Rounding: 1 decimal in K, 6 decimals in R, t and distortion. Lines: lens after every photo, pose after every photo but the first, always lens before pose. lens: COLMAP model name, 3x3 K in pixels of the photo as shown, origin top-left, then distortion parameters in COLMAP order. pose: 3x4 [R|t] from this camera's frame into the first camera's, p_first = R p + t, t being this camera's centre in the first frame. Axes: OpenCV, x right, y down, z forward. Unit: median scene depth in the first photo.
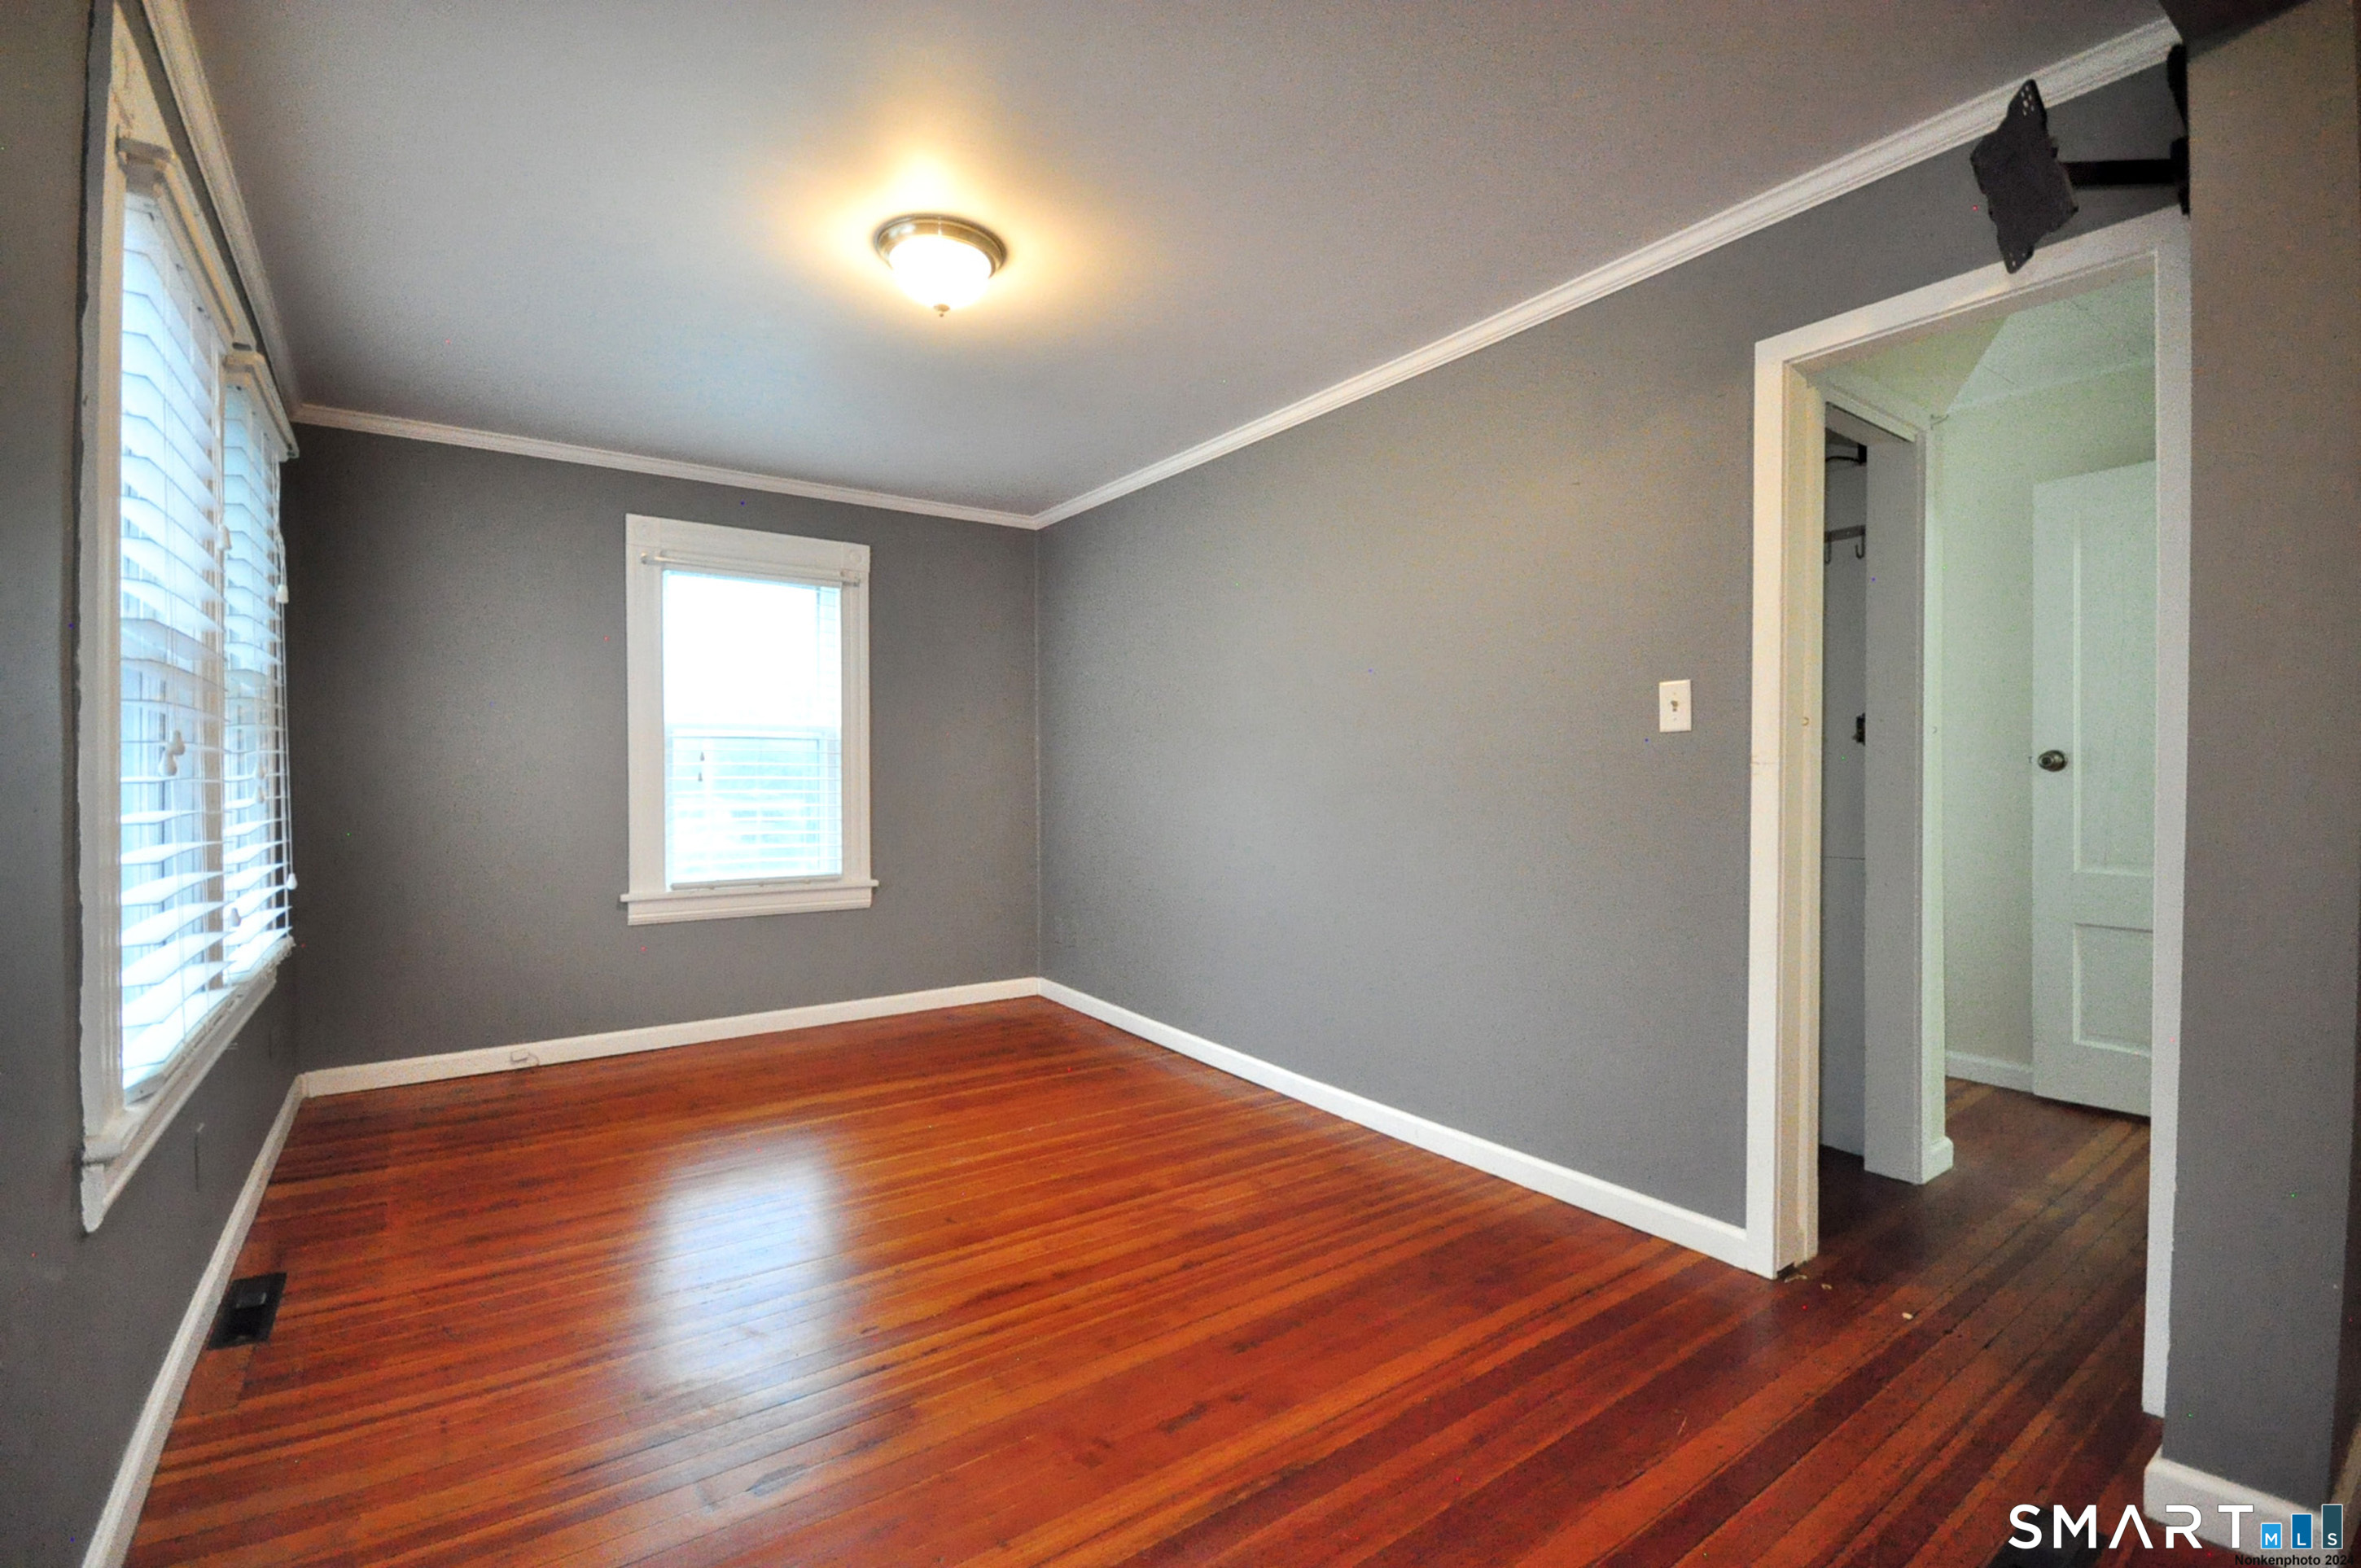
lens RADIAL K [[1049.4, 0, 1170.8], [0, 1049.4, 793.3], [0, 0, 1]] dist [-0.014010, 0.000602]
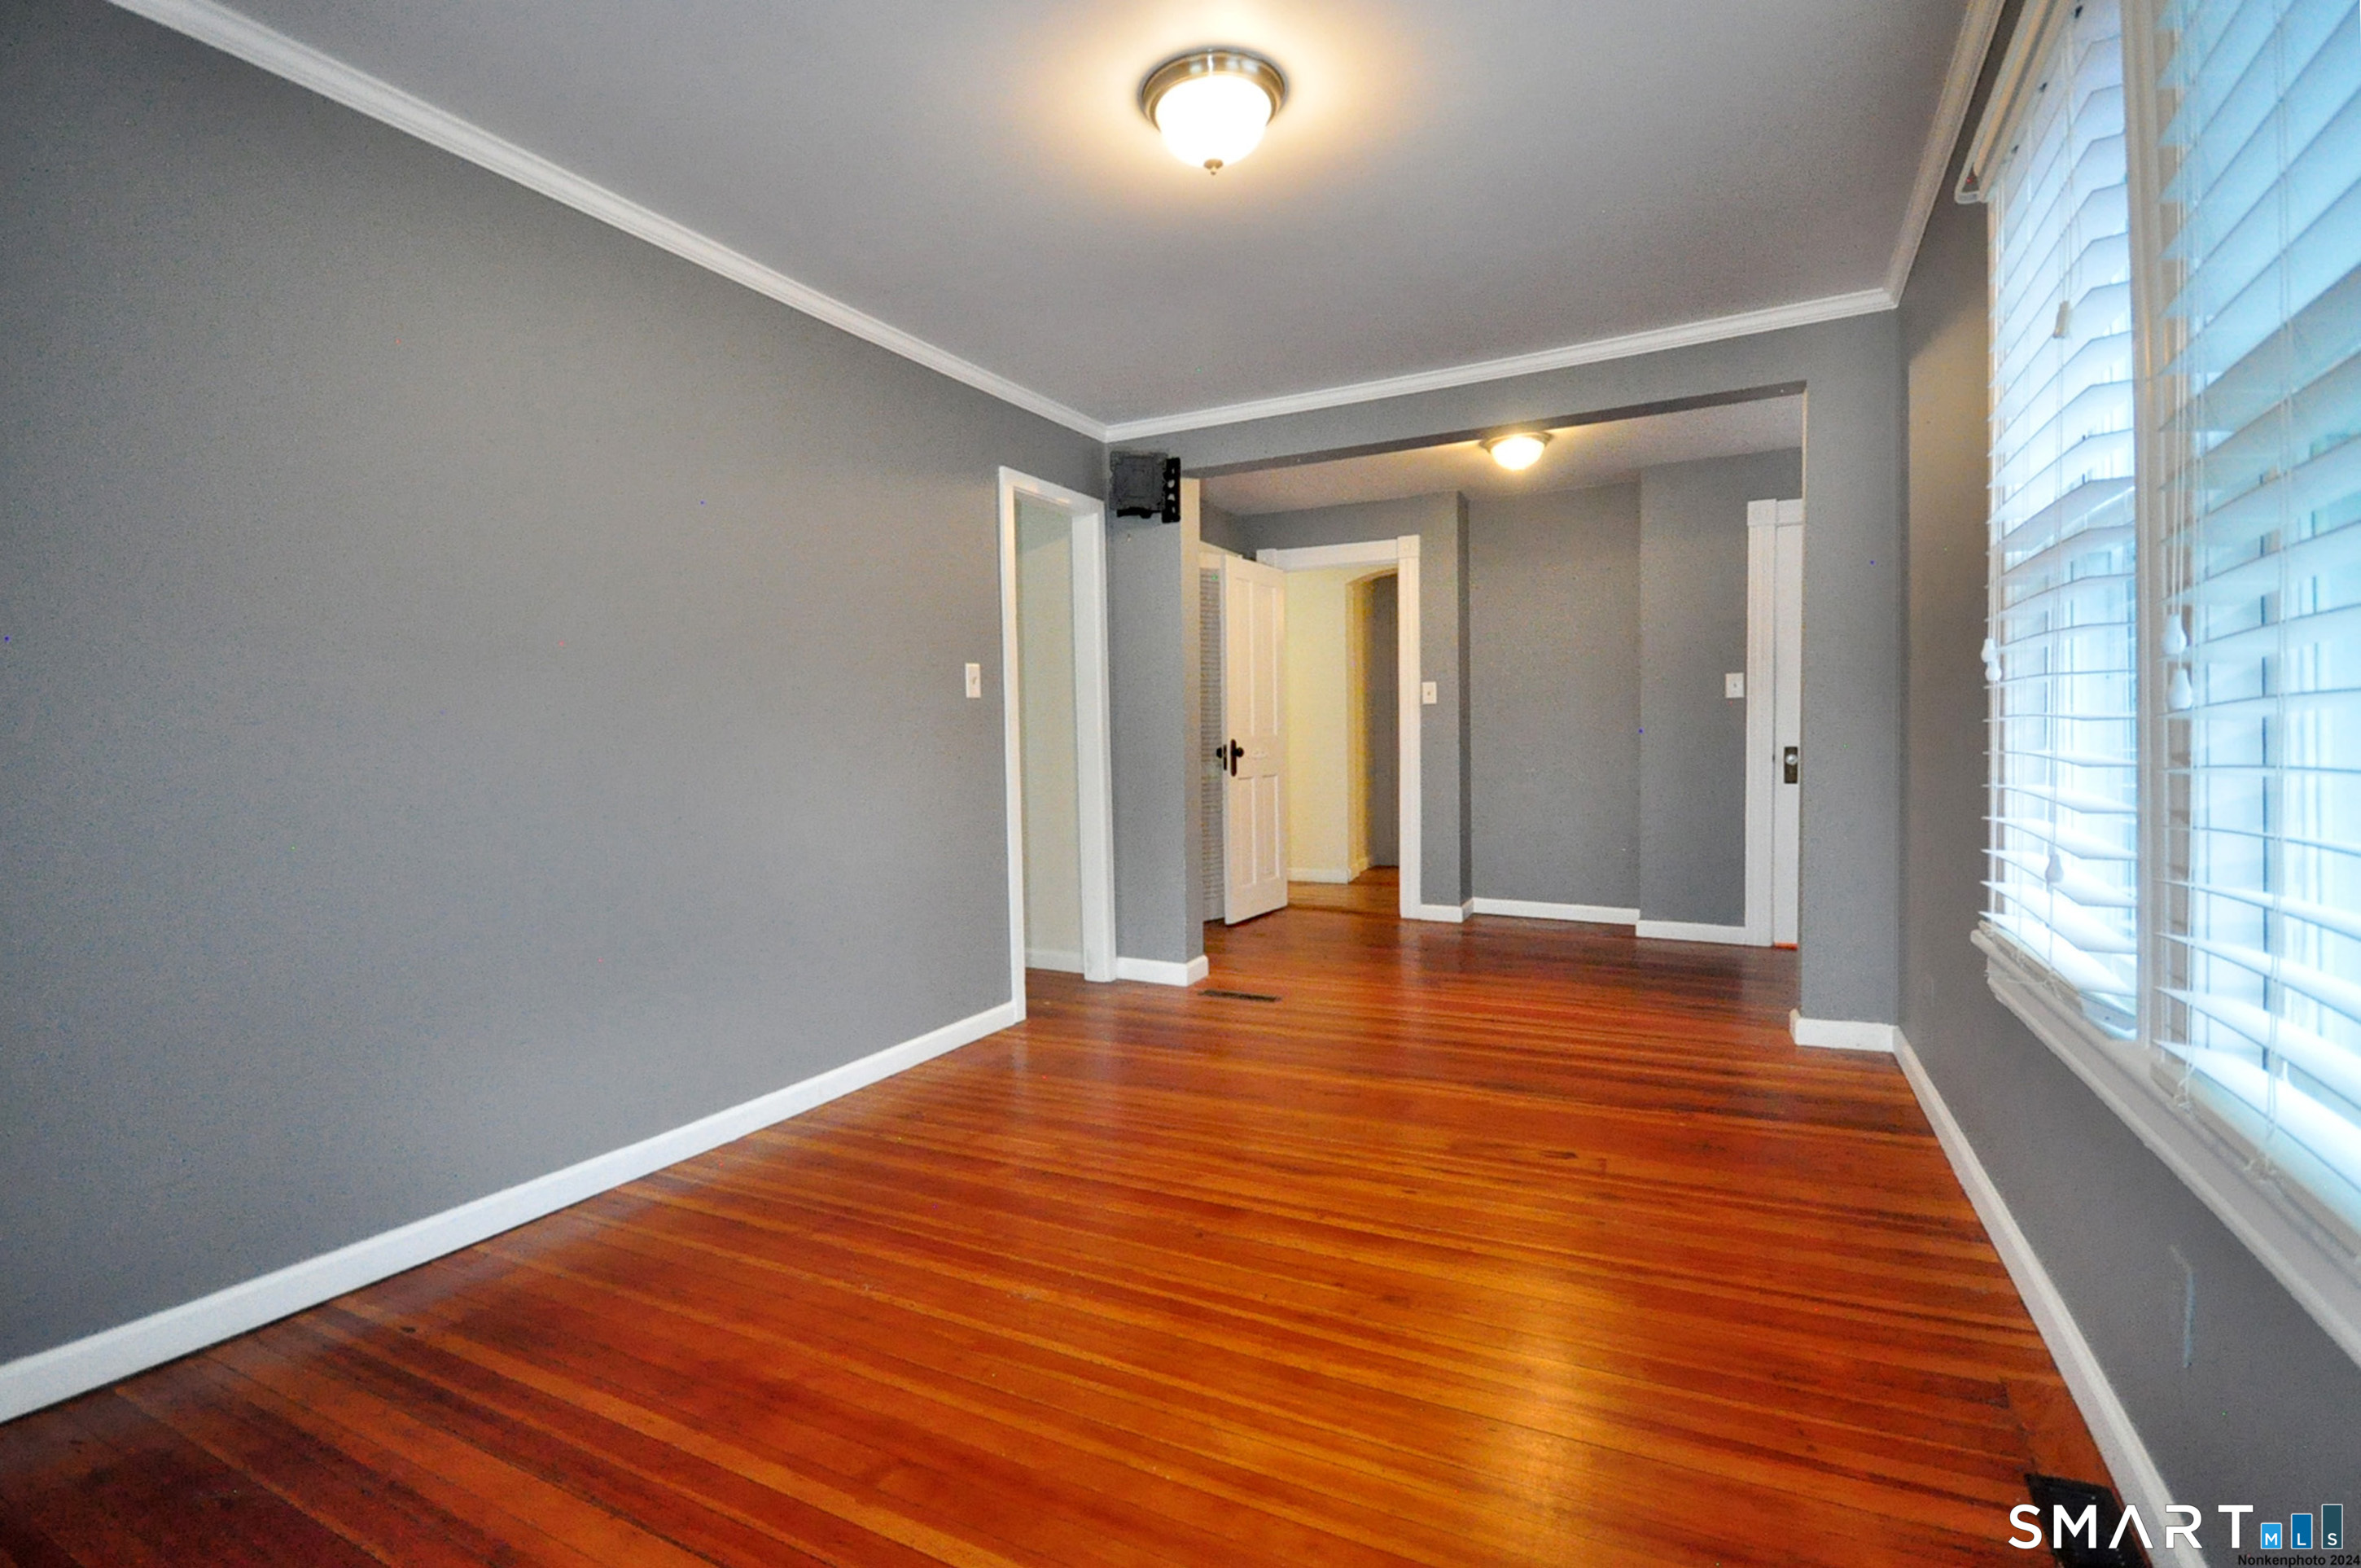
lens RADIAL K [[1037.9, 0, 1164.9], [0, 1037.9, 788.7], [0, 0, 1]] dist [0.000444, -0.000069]
pose [[-0.449712, -0.026189, 0.892790, -0.778140], [0.039581, 0.998004, 0.049213, 0.007006], [-0.892296, 0.057469, -0.447778, 1.146602]]
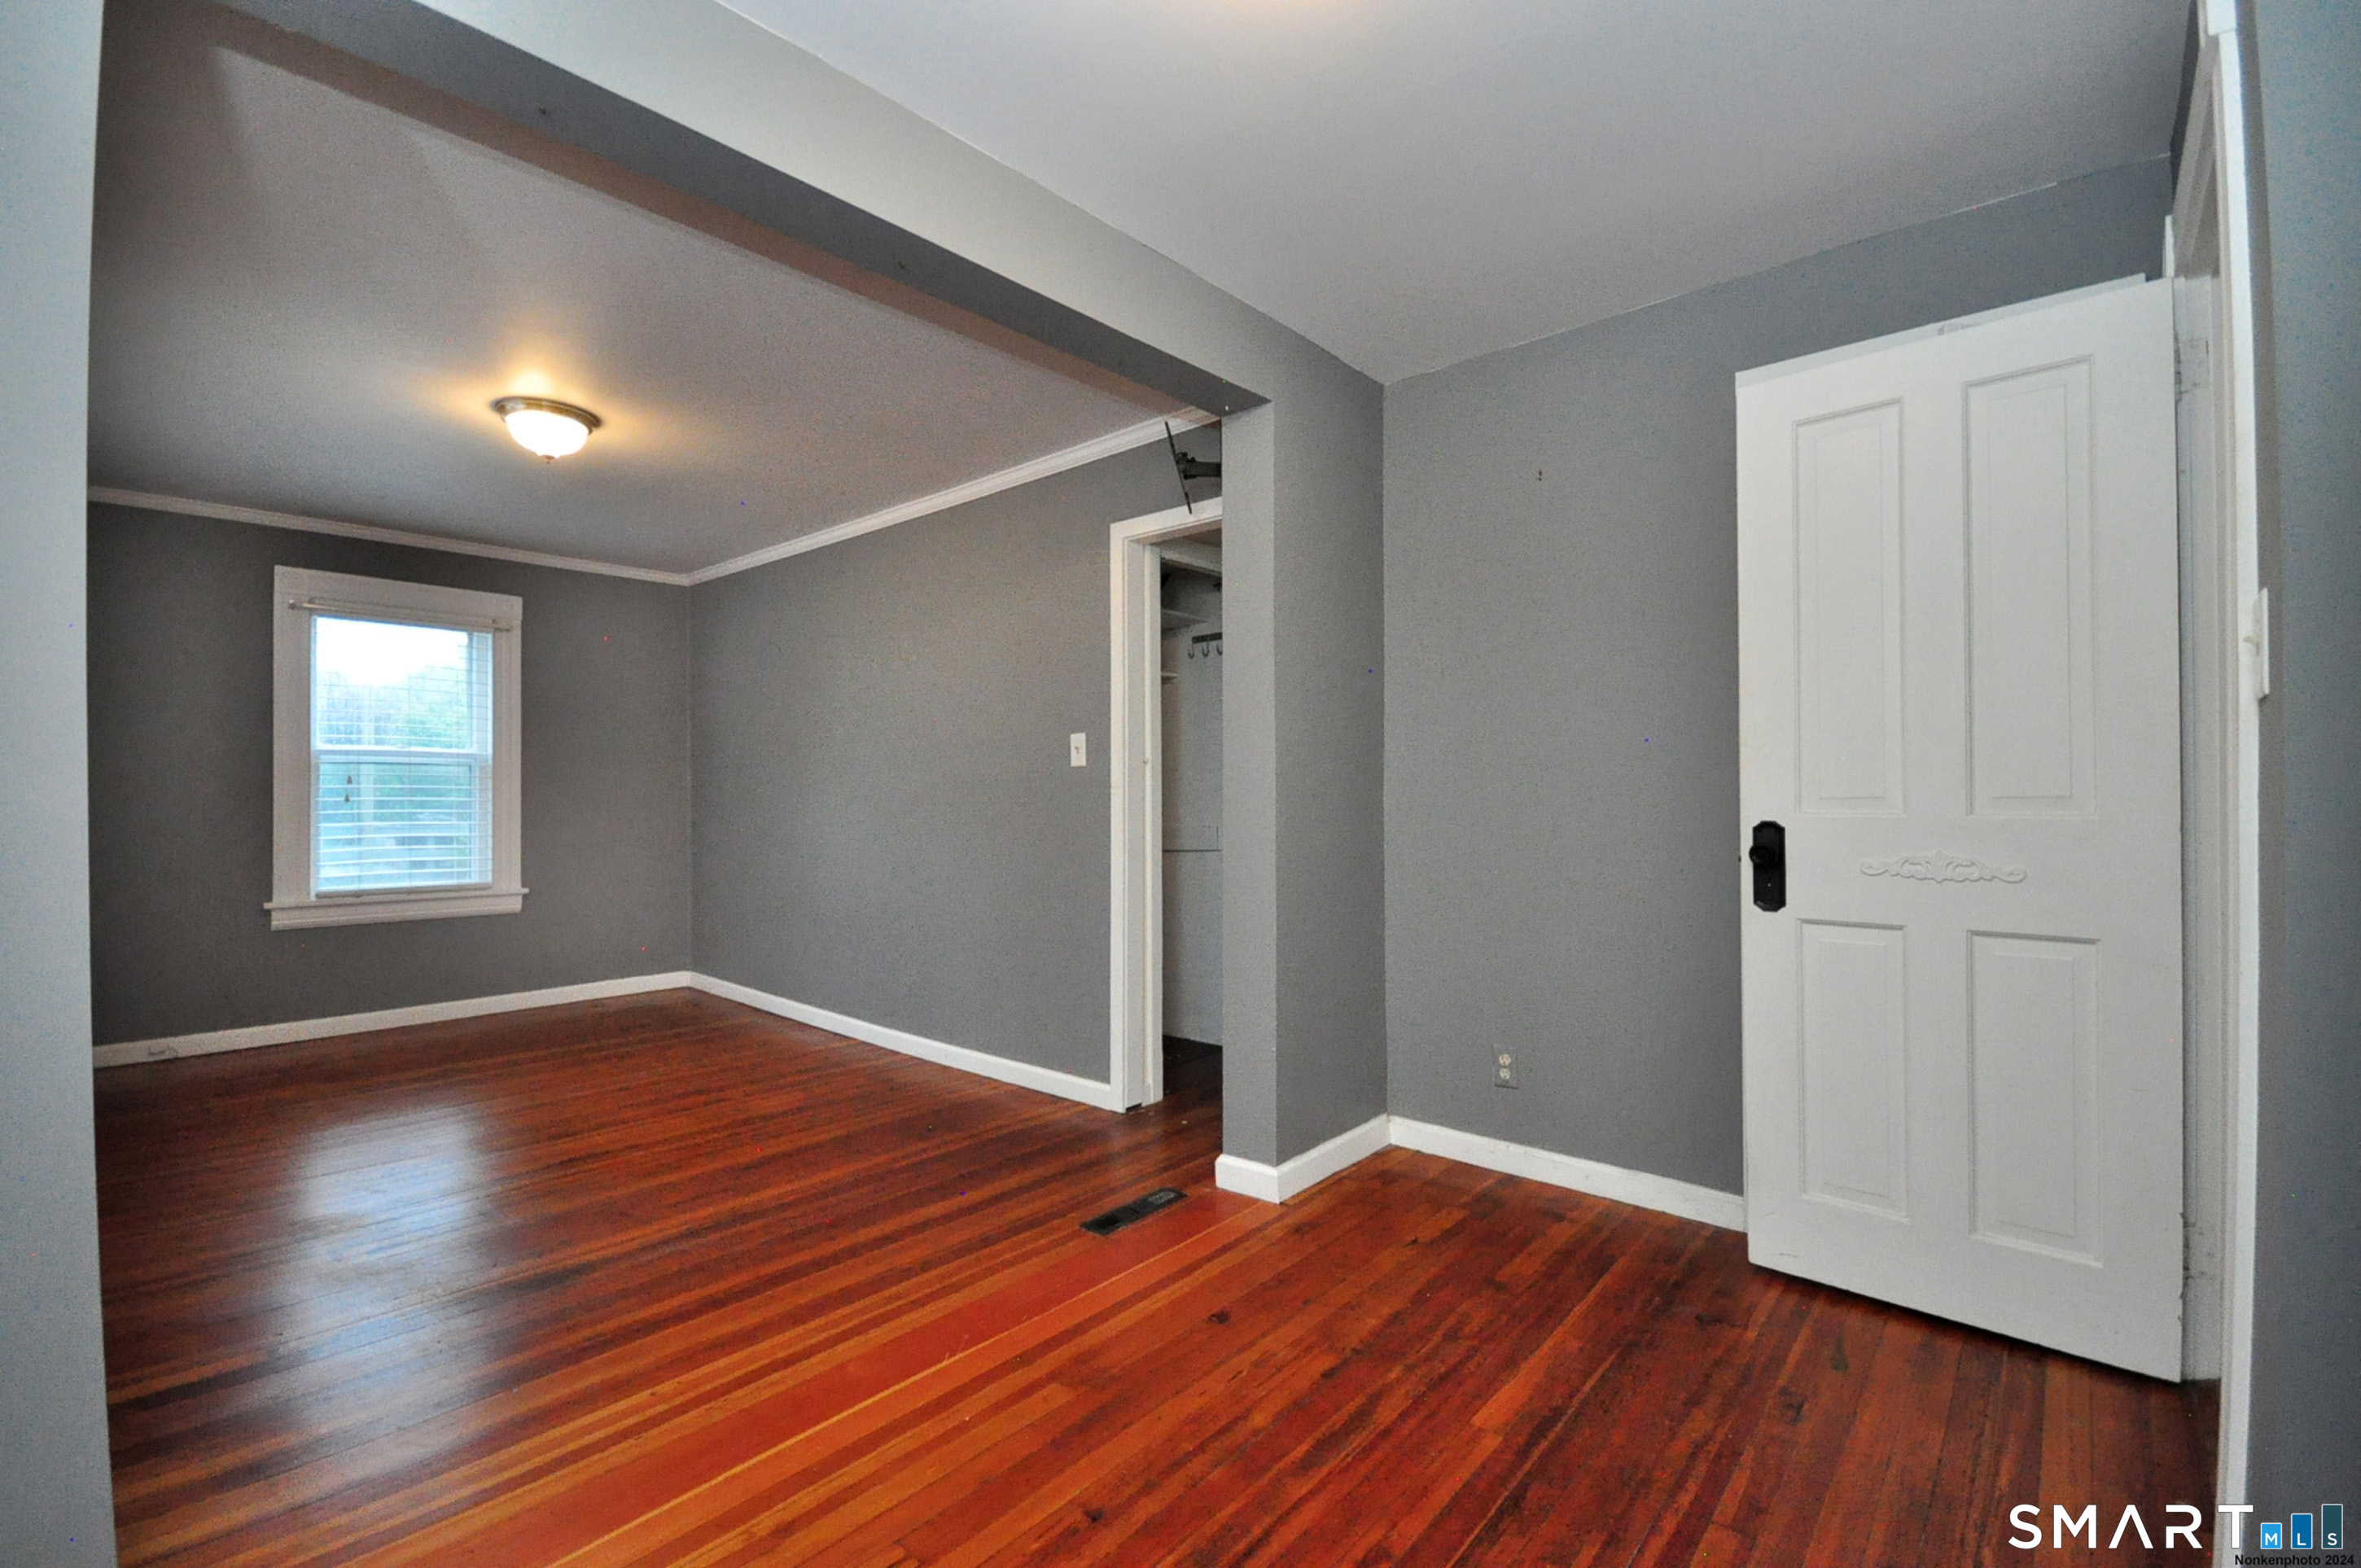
lens RADIAL K [[1037.9, 0, 1164.9], [0, 1037.9, 788.7], [0, 0, 1]] dist [0.000444, -0.000069]
pose [[0.971642, 0.000837, 0.236454, 0.196274], [0.005181, 0.999678, -0.024825, 0.009587], [-0.236399, 0.025346, 0.971325, -0.410528]]
